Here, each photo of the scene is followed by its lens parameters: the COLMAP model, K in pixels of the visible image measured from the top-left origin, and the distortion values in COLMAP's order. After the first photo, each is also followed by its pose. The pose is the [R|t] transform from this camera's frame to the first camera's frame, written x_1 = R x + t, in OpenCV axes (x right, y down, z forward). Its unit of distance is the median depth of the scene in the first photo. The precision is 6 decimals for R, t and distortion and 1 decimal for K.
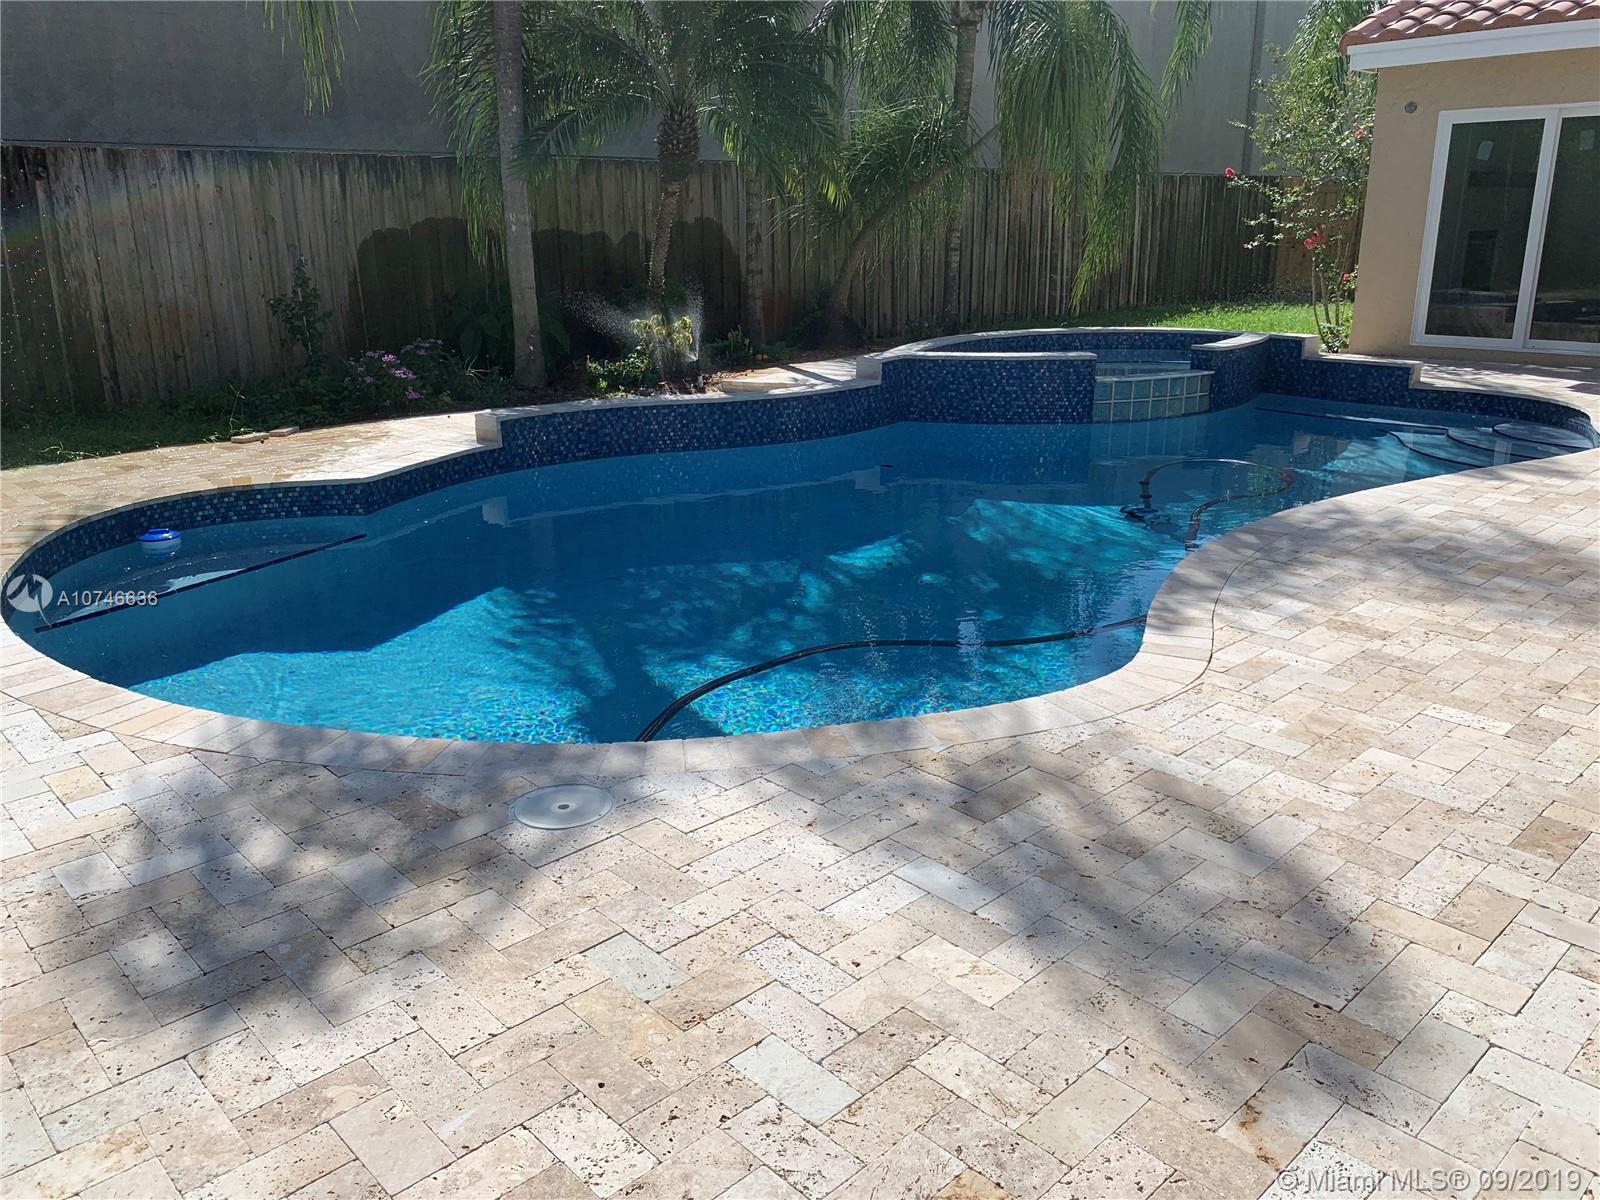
lens RADIAL K [[1250.1, 0, 799.2], [0, 1250.1, 593.7], [0, 0, 1]] dist [0.050240, -0.073716]
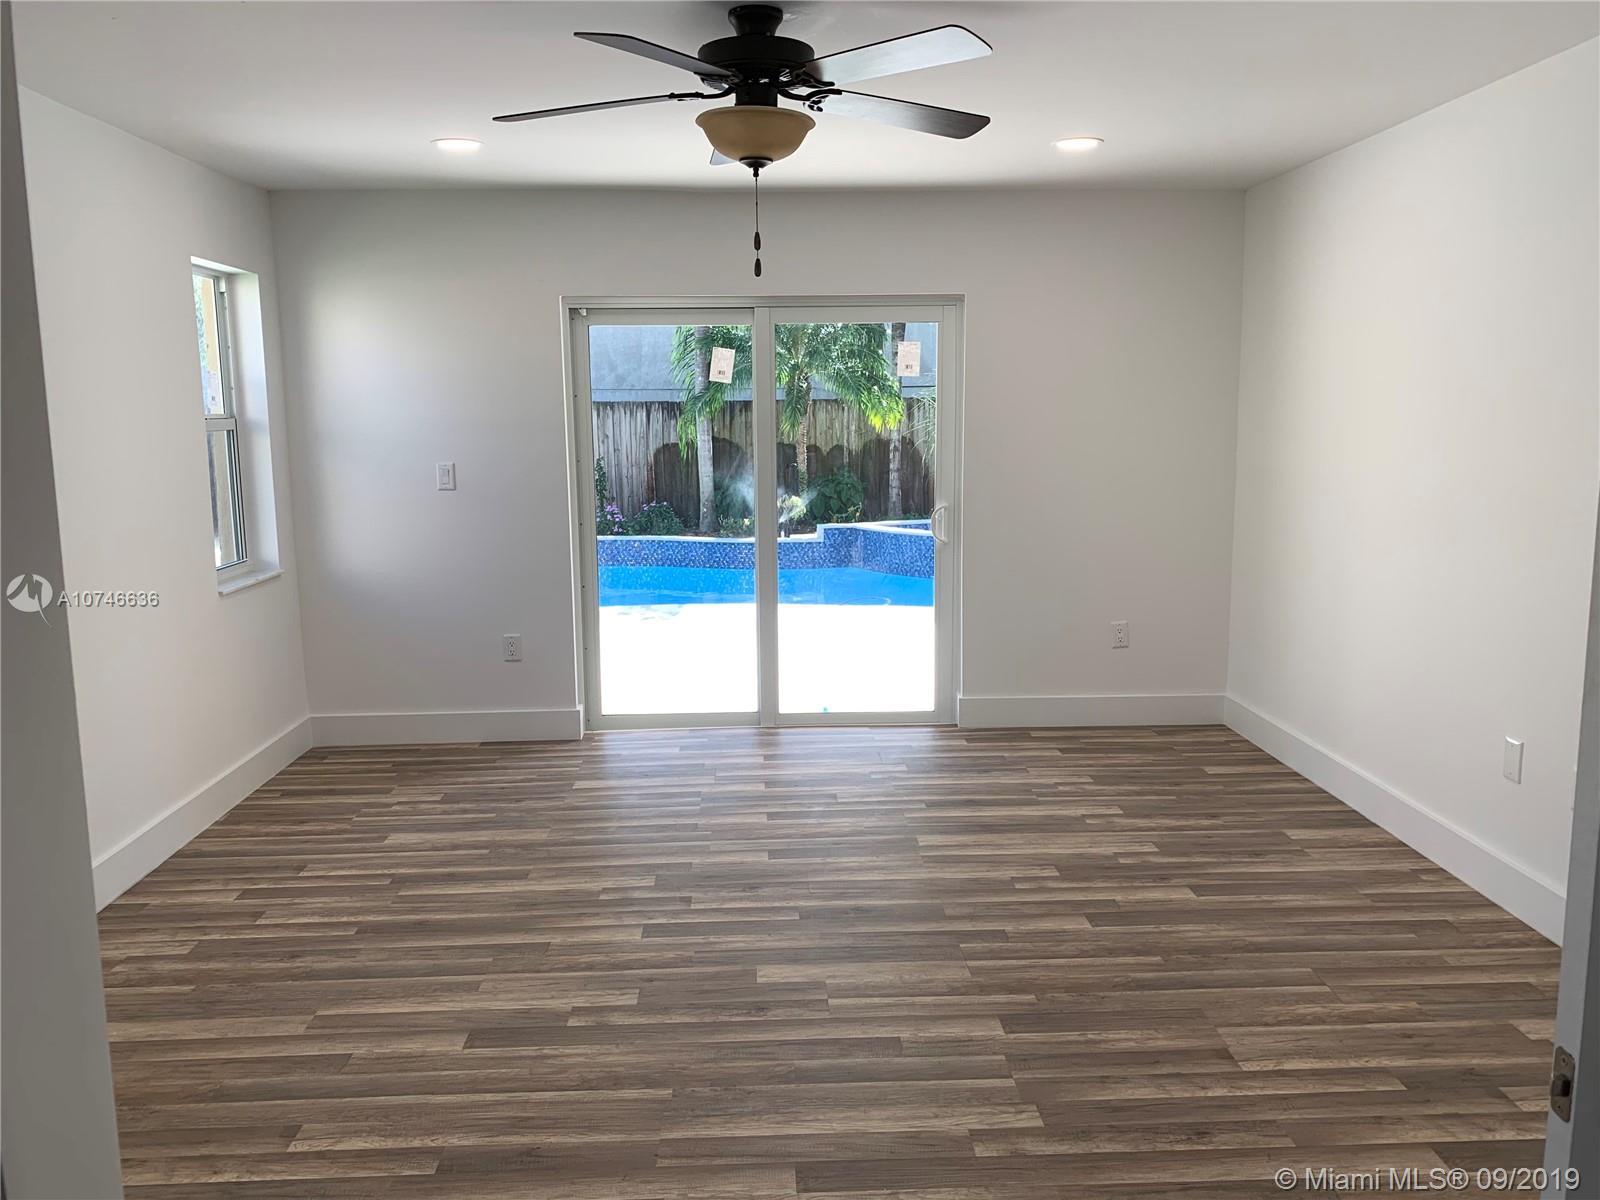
lens RADIAL K [[1250.1, 0, 805.4], [0, 1250.1, 600.5], [0, 0, 1]] dist [0.050240, -0.073716]
pose [[0.755707, 0.107774, -0.645981, 1.023824], [-0.195646, 0.978476, -0.065632, 0.012678], [0.625004, 0.175983, 0.760526, -0.205586]]
